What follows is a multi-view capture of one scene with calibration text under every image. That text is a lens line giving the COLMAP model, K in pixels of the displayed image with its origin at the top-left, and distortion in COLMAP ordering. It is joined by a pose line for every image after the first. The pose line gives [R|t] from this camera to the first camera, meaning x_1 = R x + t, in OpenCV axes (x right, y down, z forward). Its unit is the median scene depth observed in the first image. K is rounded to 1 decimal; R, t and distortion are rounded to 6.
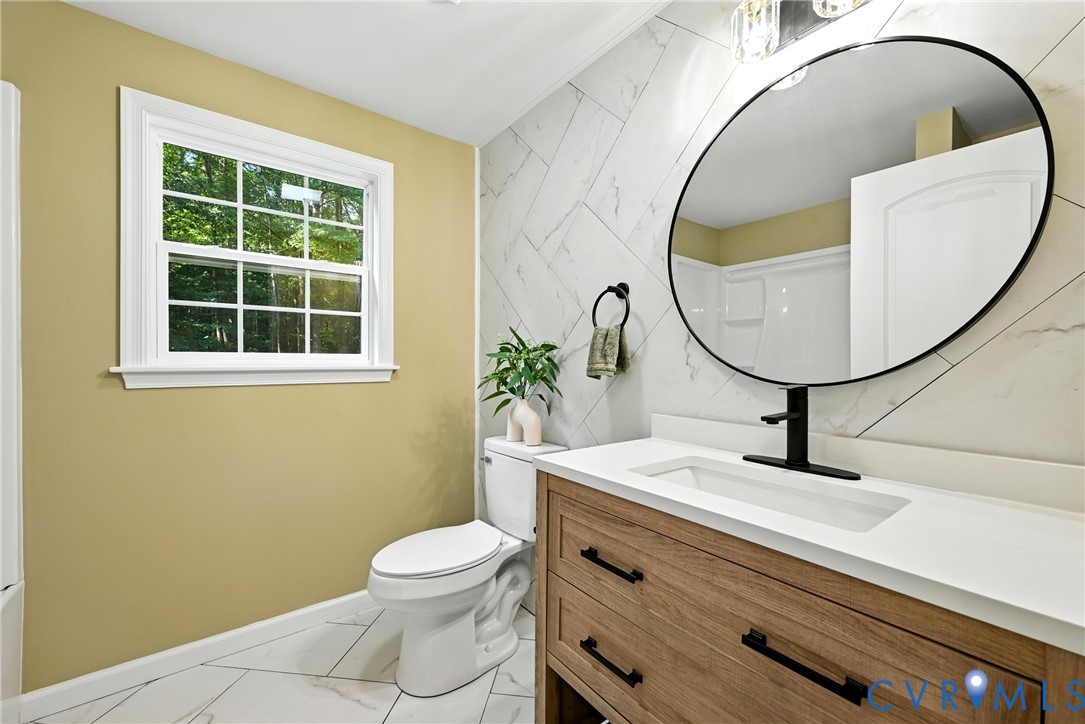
lens RADIAL K [[432.2, 0, 542.5], [0, 432.2, 364.5], [0, 0, 1]] dist [-0.002428, -0.000111]
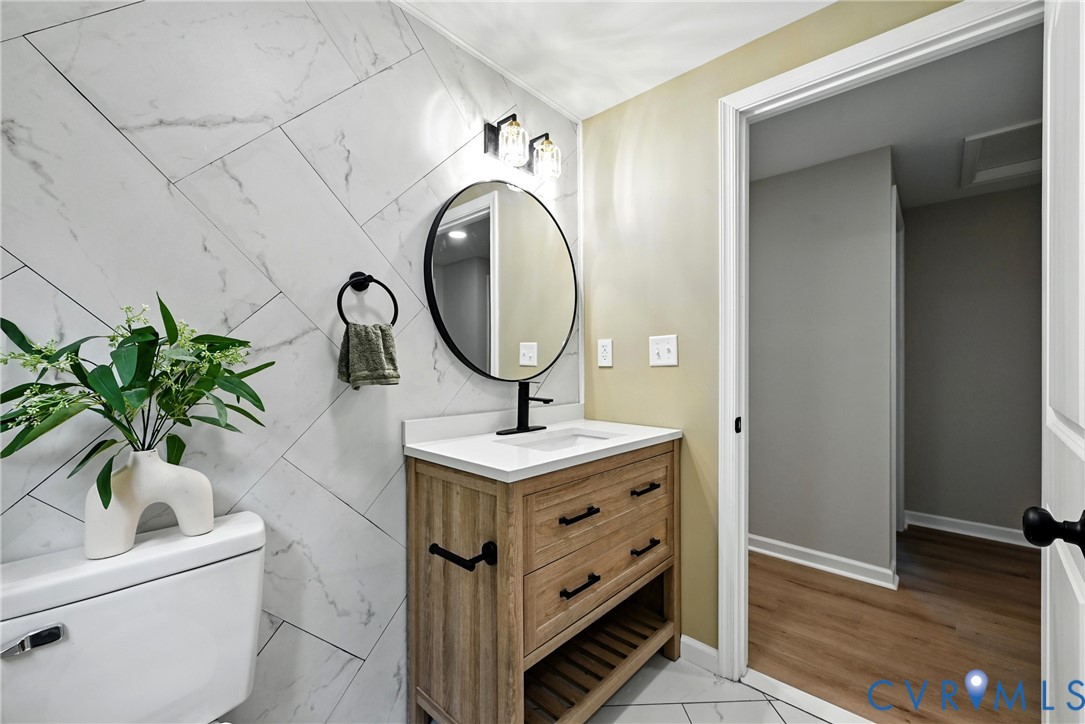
lens RADIAL K [[432.2, 0, 542.5], [0, 432.2, 364.5], [0, 0, 1]] dist [-0.002428, -0.000111]
pose [[-0.170866, -0.001190, 0.985294, -0.810019], [0.005325, 0.999984, 0.002131, -0.013565], [-0.985280, 0.005611, -0.170857, 0.932877]]
